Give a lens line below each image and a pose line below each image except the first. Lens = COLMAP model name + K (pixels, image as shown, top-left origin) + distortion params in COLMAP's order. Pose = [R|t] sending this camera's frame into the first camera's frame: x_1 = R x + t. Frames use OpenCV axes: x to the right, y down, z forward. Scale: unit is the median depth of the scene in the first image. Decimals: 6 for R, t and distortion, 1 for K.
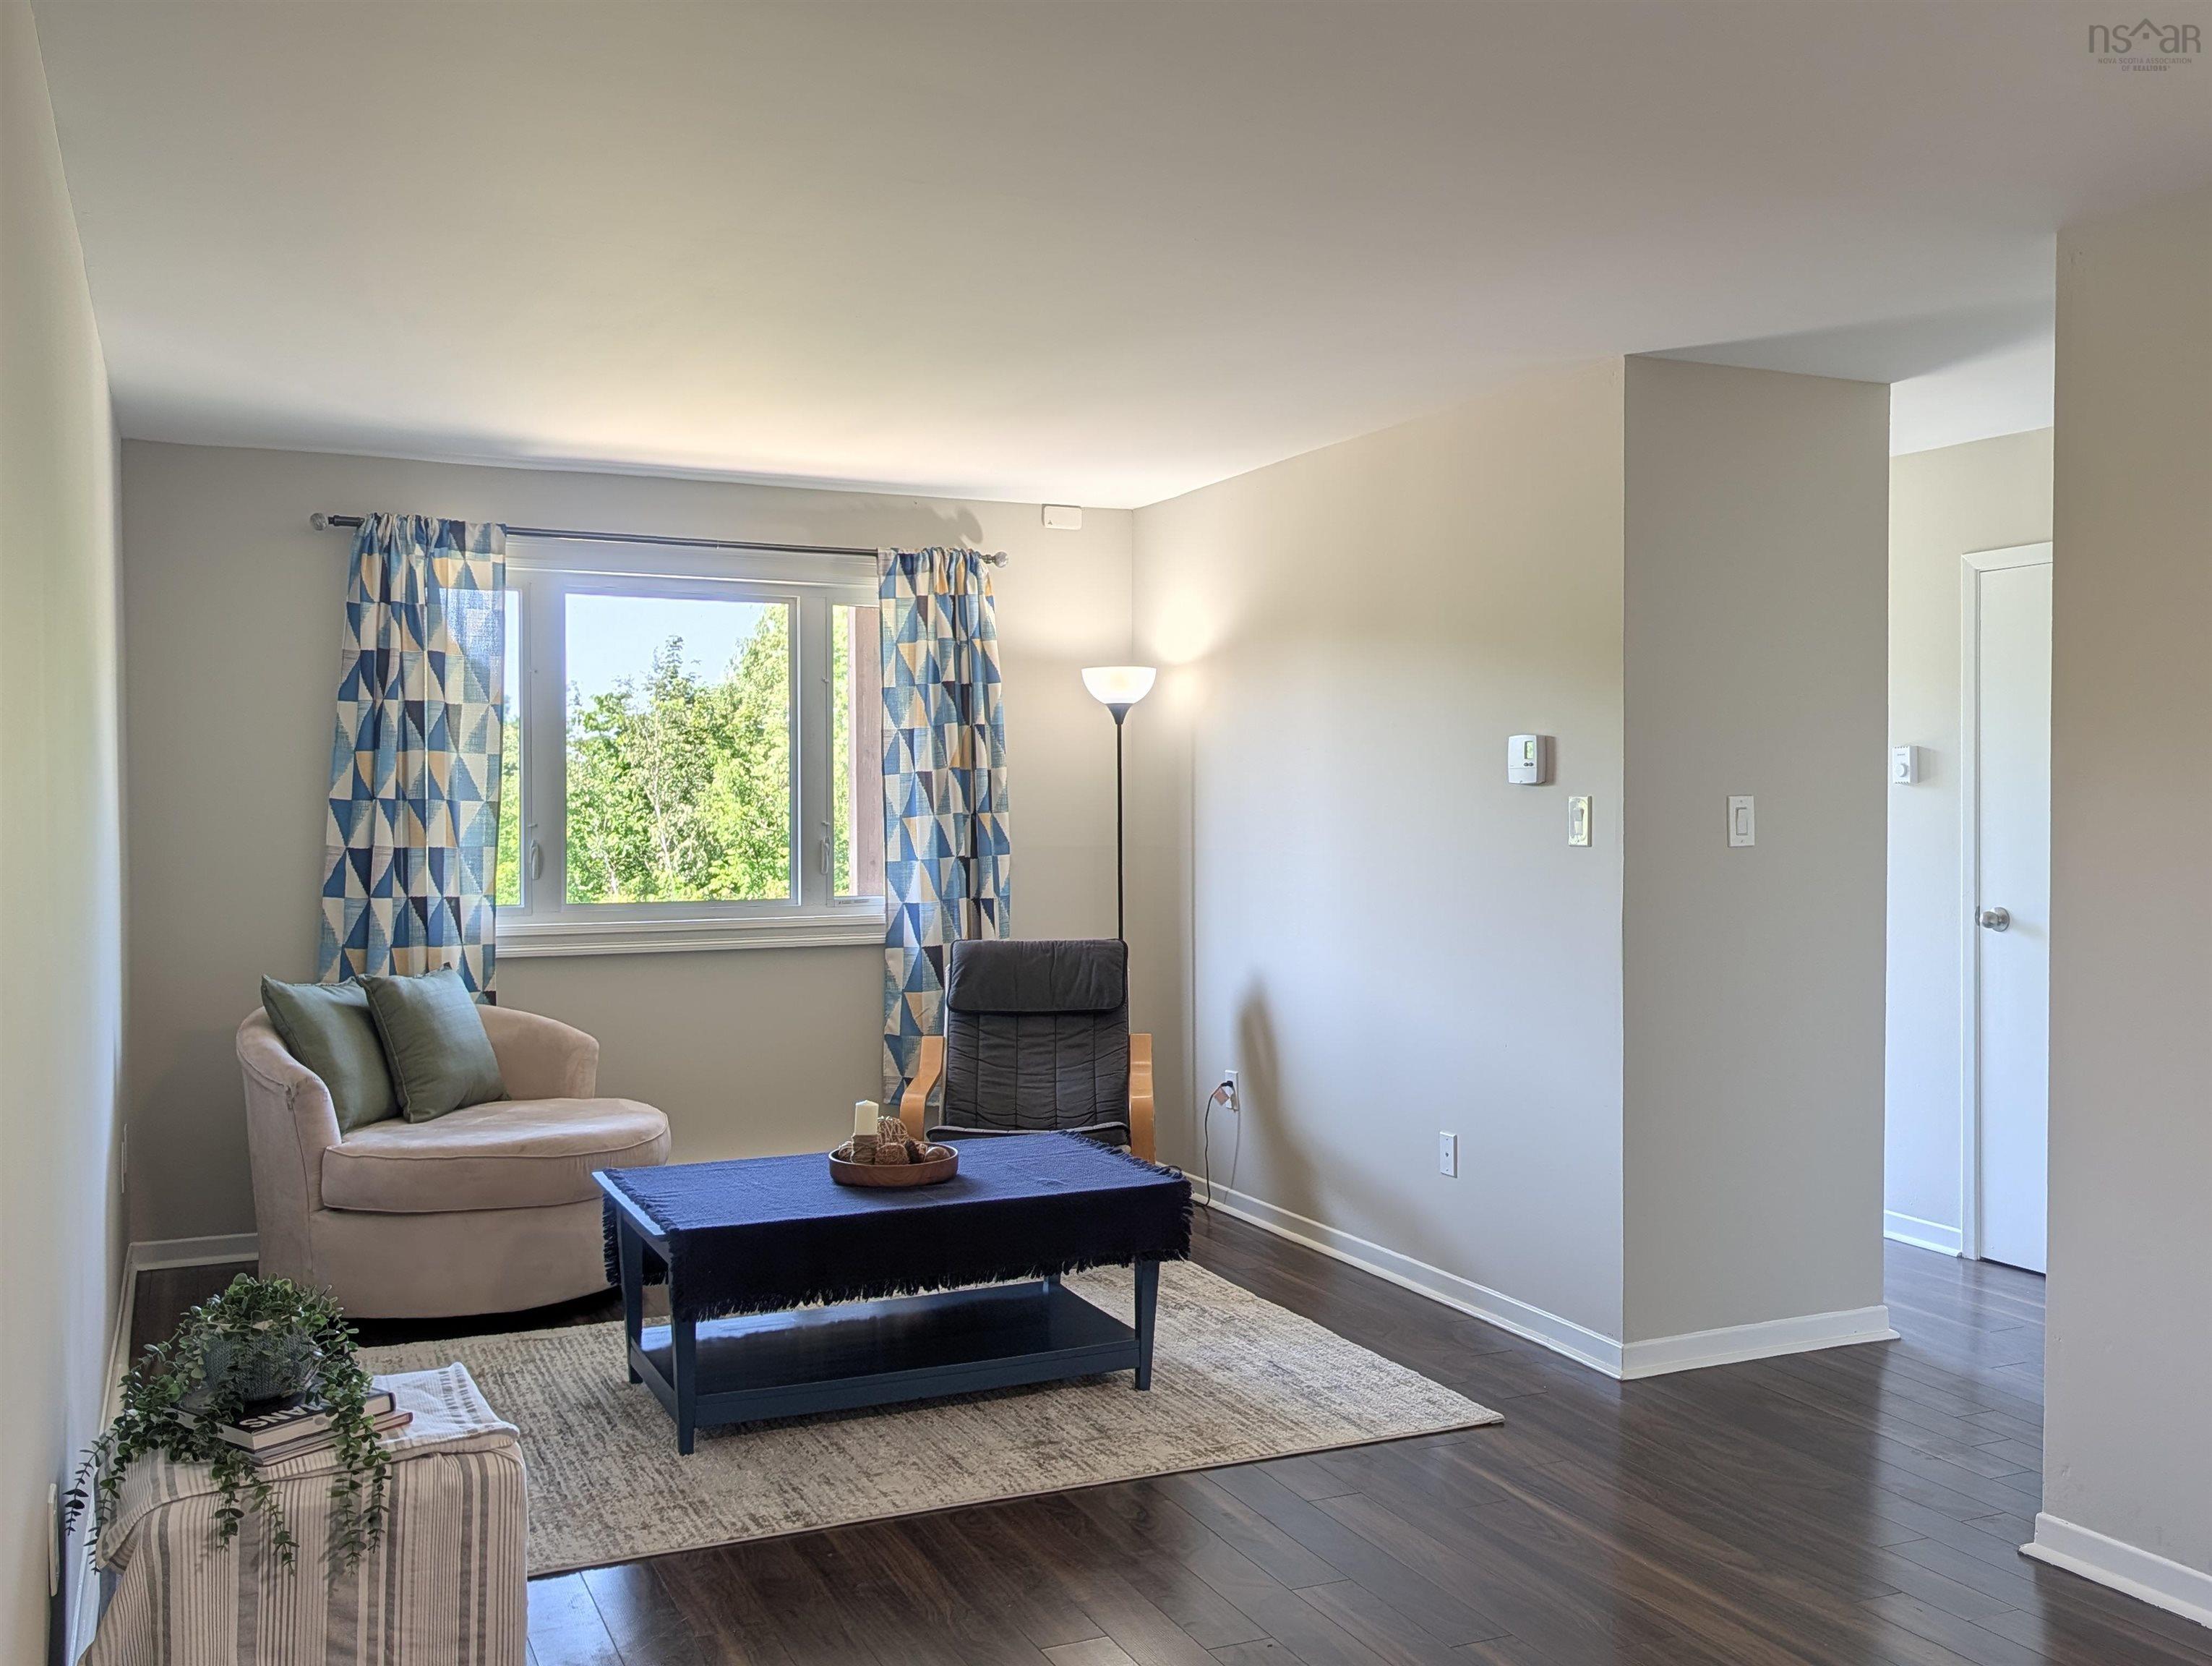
lens RADIAL K [[2014.8, 0, 1107.9], [0, 2014.8, 844.2], [0, 0, 1]] dist [0.103708, -0.179544]
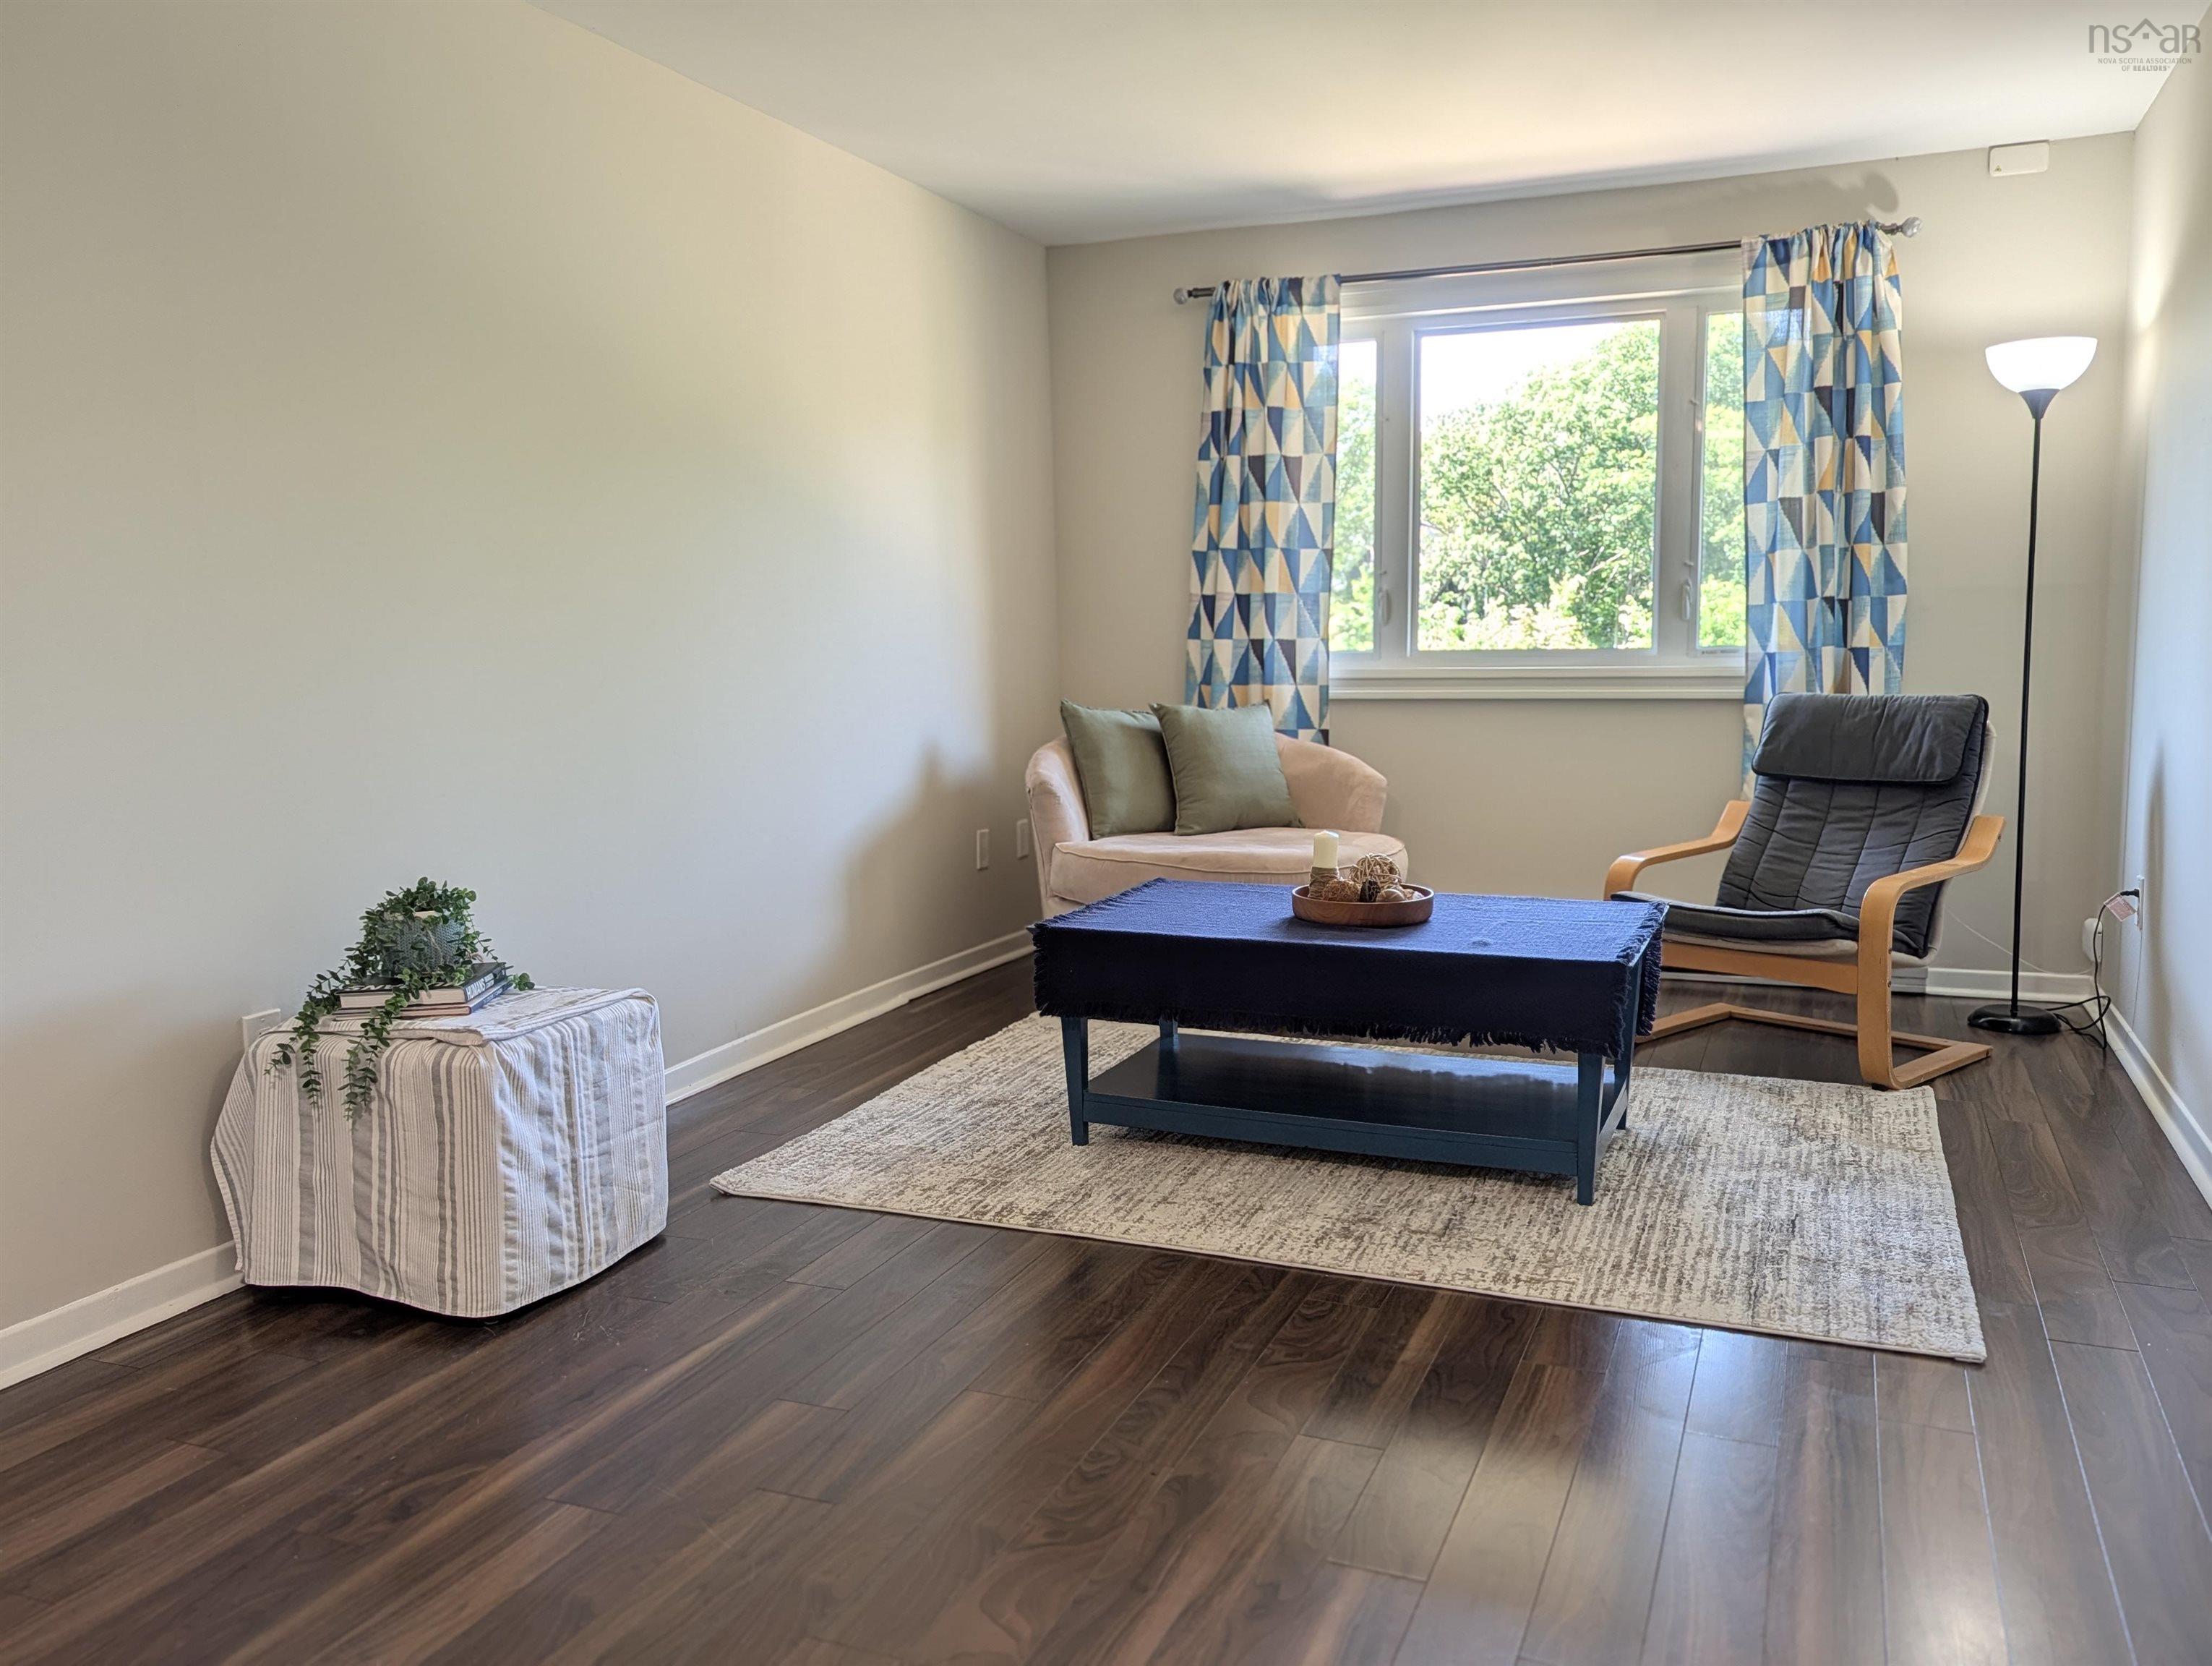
lens RADIAL K [[1794.7, 0, 1106.0], [0, 1794.7, 833.0], [0, 0, 1]] dist [0.087989, -0.108679]
pose [[0.672013, 0.075042, -0.736727, 0.319122], [-0.009349, 0.995633, 0.092887, 0.040085], [0.740480, -0.055534, 0.669780, 0.284607]]
